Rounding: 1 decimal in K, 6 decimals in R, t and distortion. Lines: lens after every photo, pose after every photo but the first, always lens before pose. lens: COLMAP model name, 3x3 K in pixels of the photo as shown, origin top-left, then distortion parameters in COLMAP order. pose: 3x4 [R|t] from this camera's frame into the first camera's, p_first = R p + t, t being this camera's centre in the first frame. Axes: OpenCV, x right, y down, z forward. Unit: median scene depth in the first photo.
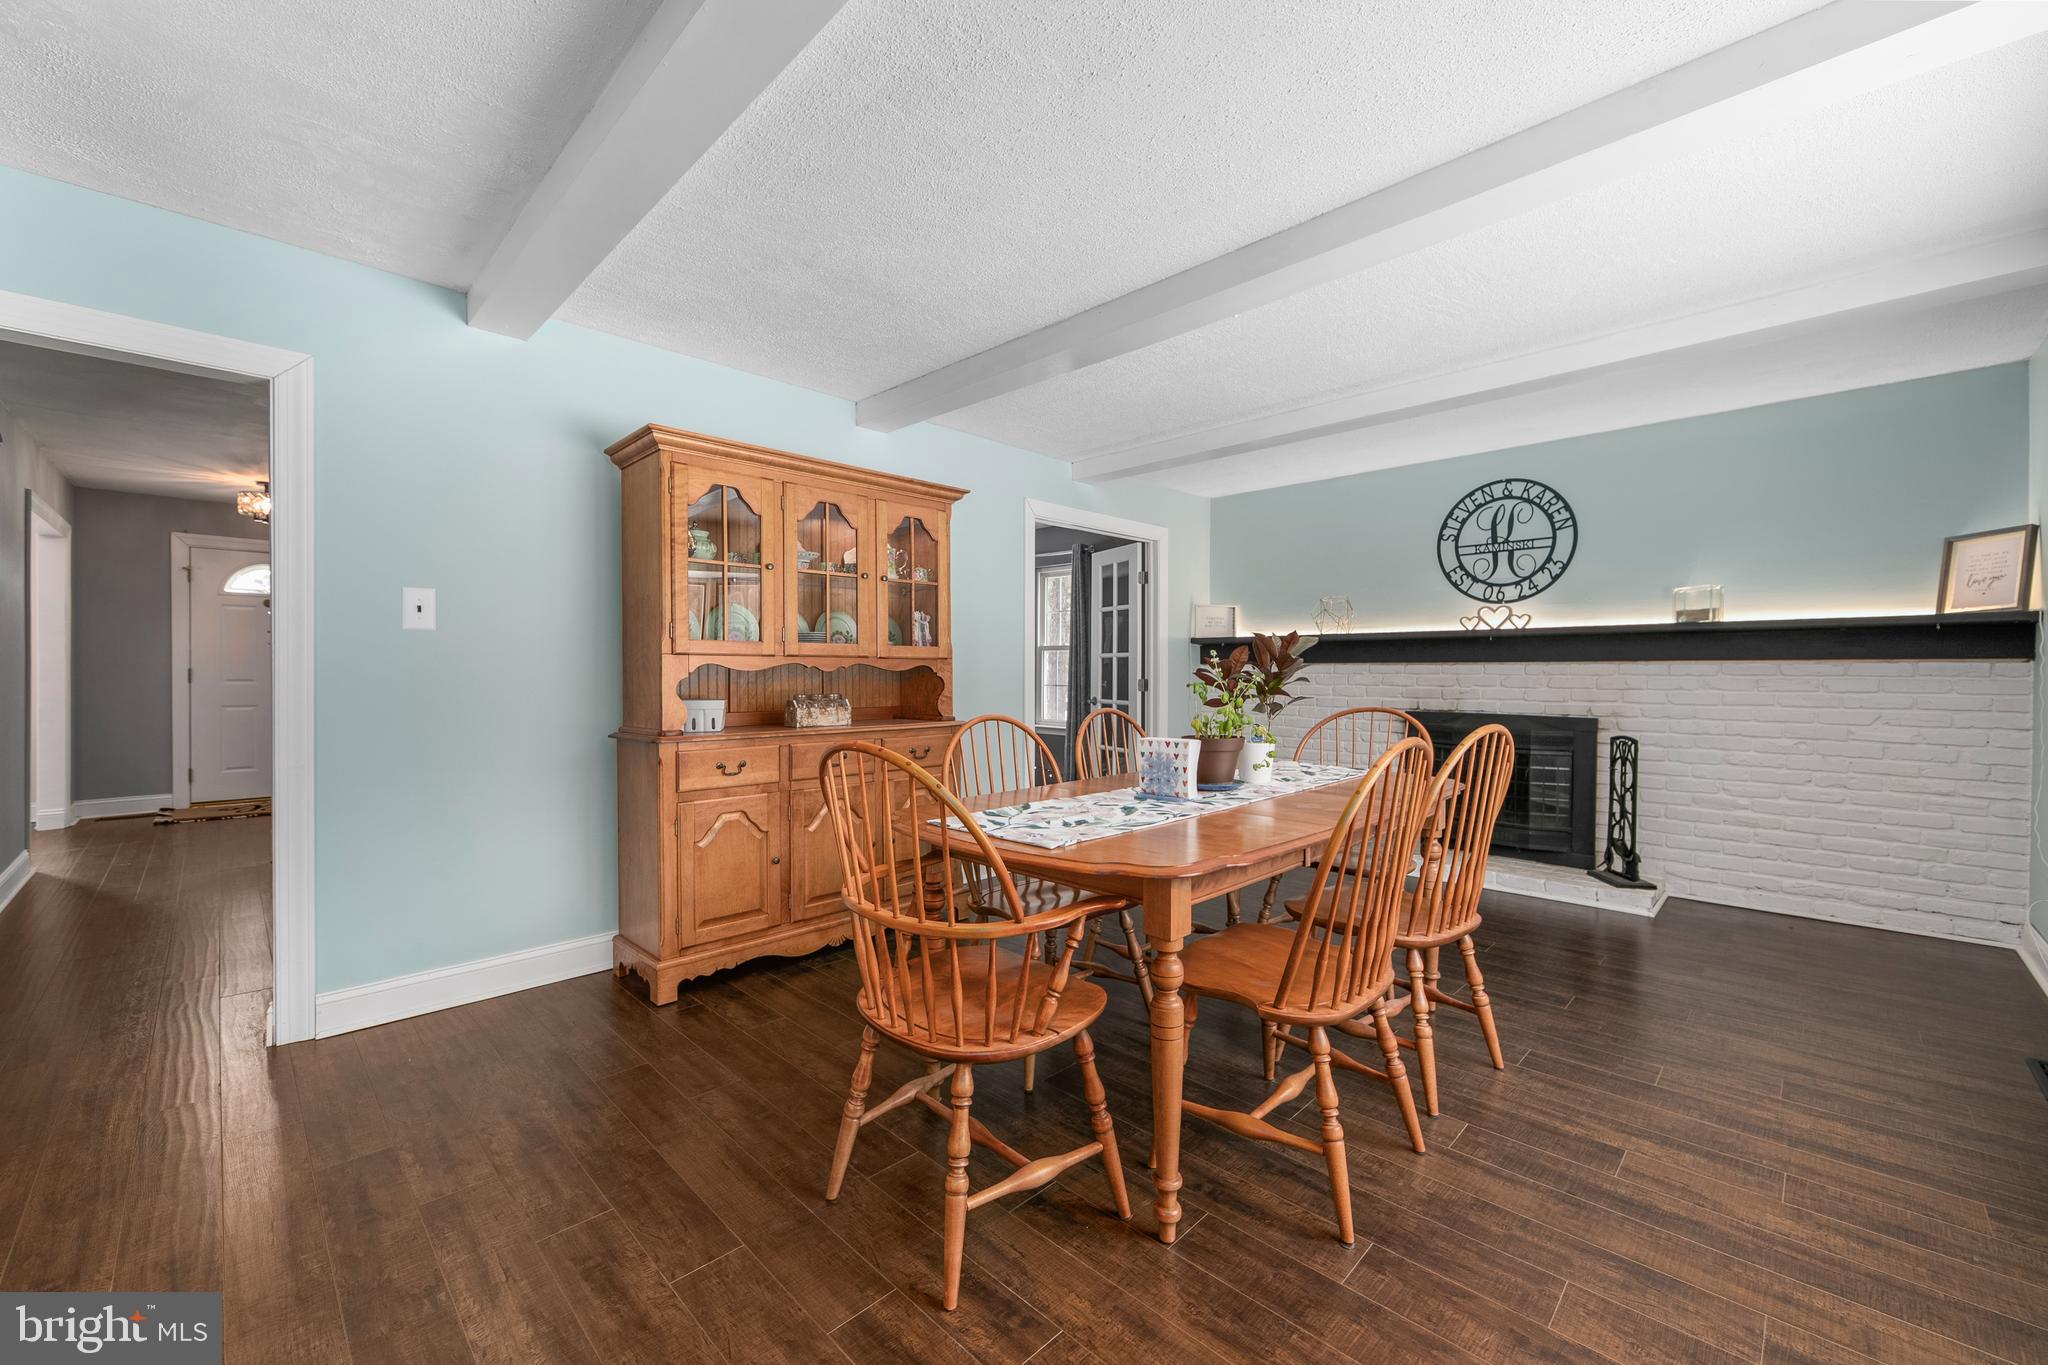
lens RADIAL K [[807.8, 0, 1035.9], [0, 807.8, 680.5], [0, 0, 1]] dist [-0.002724, -0.000107]
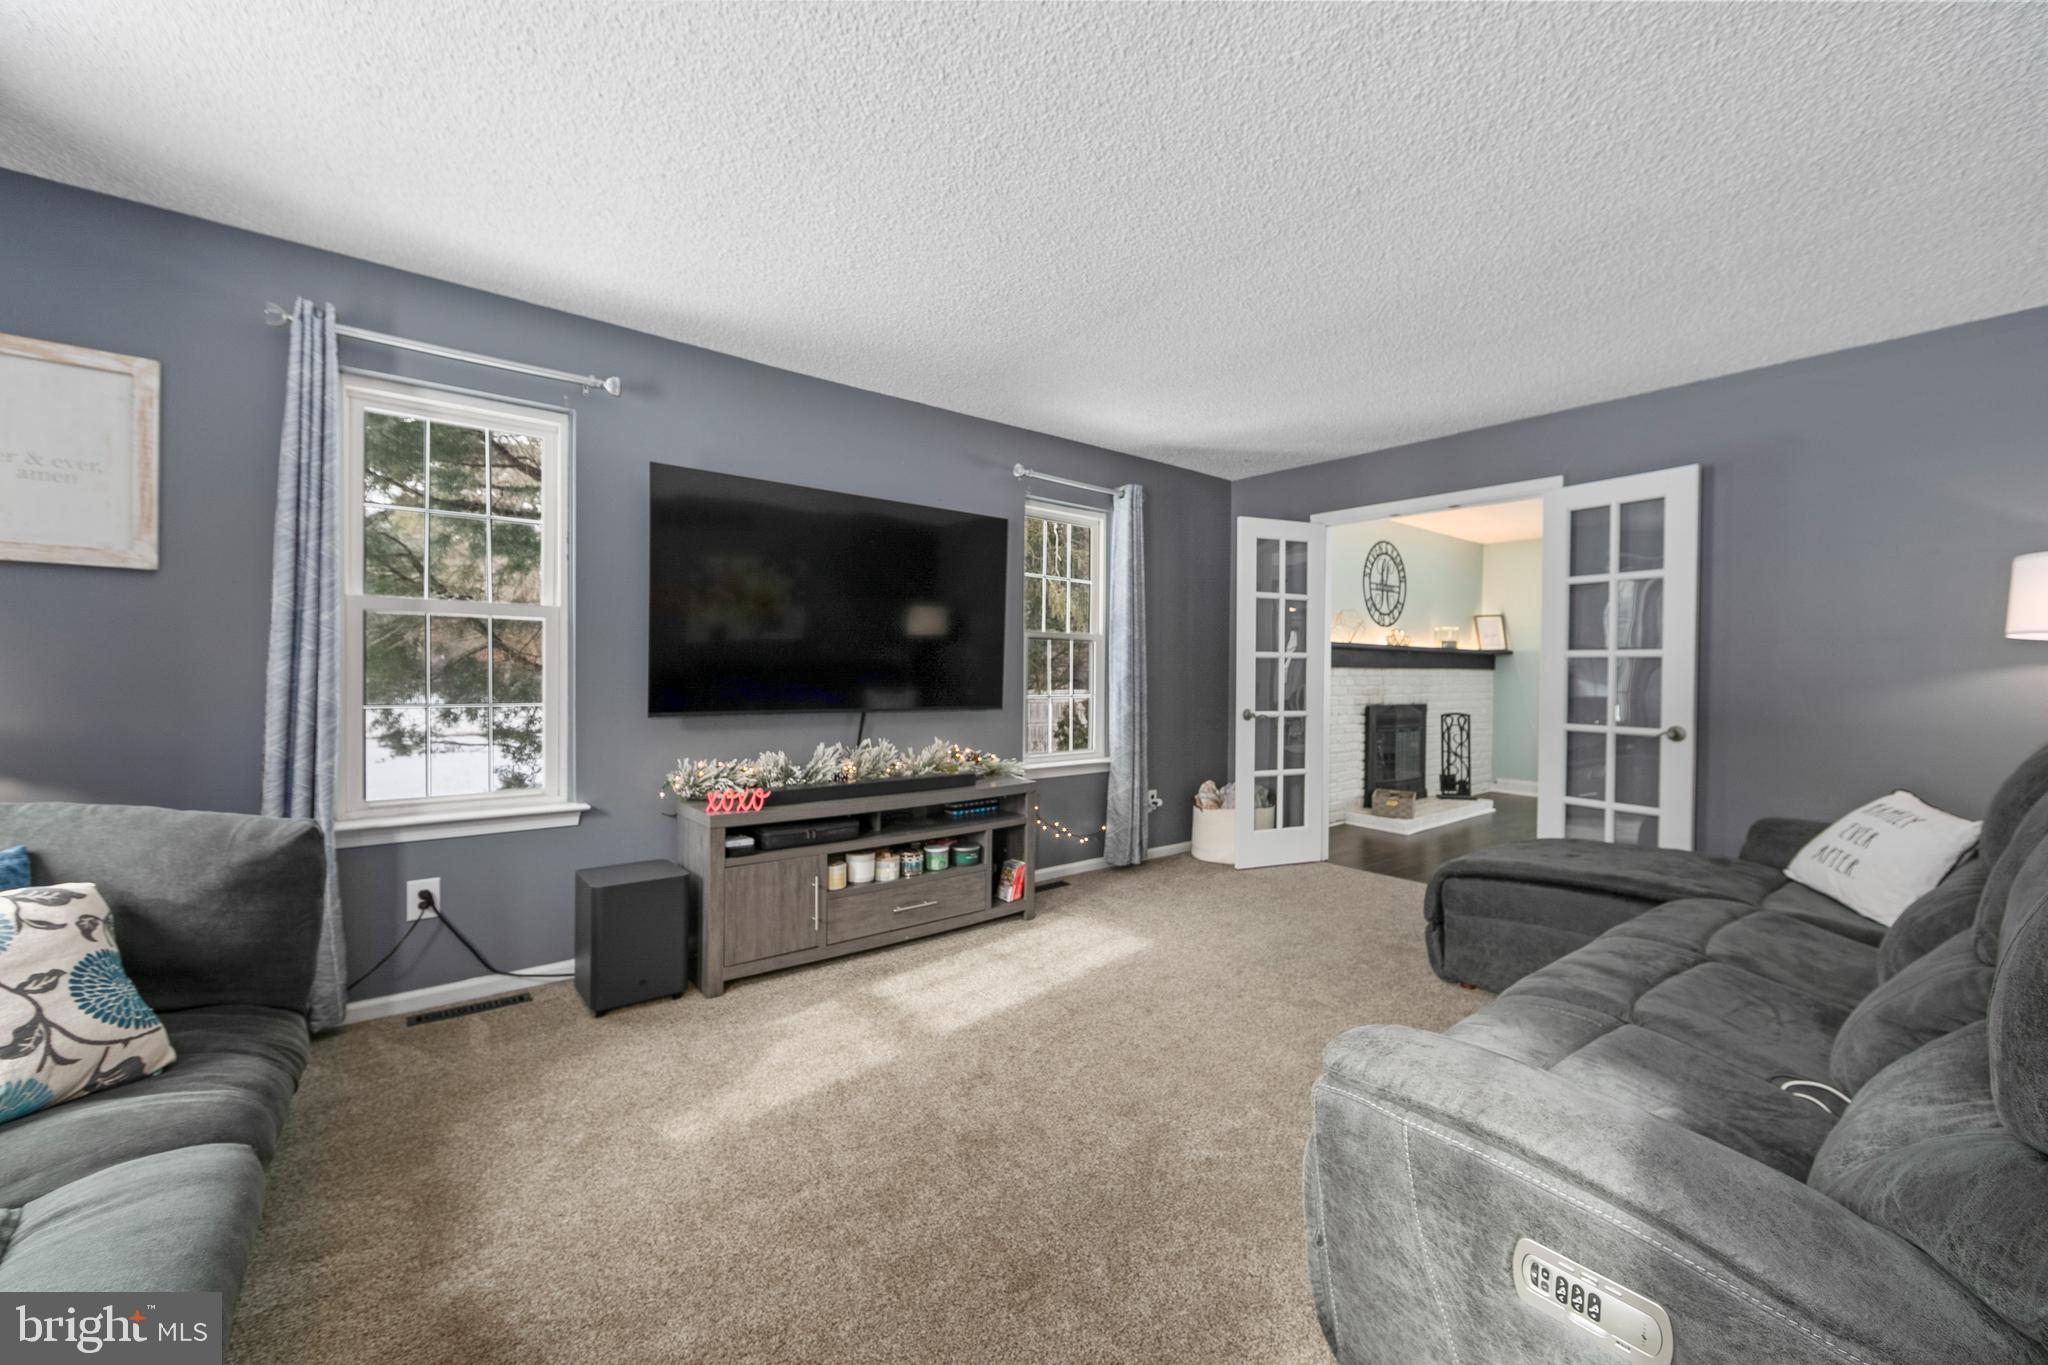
lens RADIAL K [[807.8, 0, 1027.0], [0, 807.8, 674.1], [0, 0, 1]] dist [-0.002724, -0.000107]
pose [[0.127917, -0.007212, 0.991759, -0.905584], [0.001323, 0.999974, 0.007101, -0.022027], [-0.991784, 0.000404, 0.127923, 1.405271]]
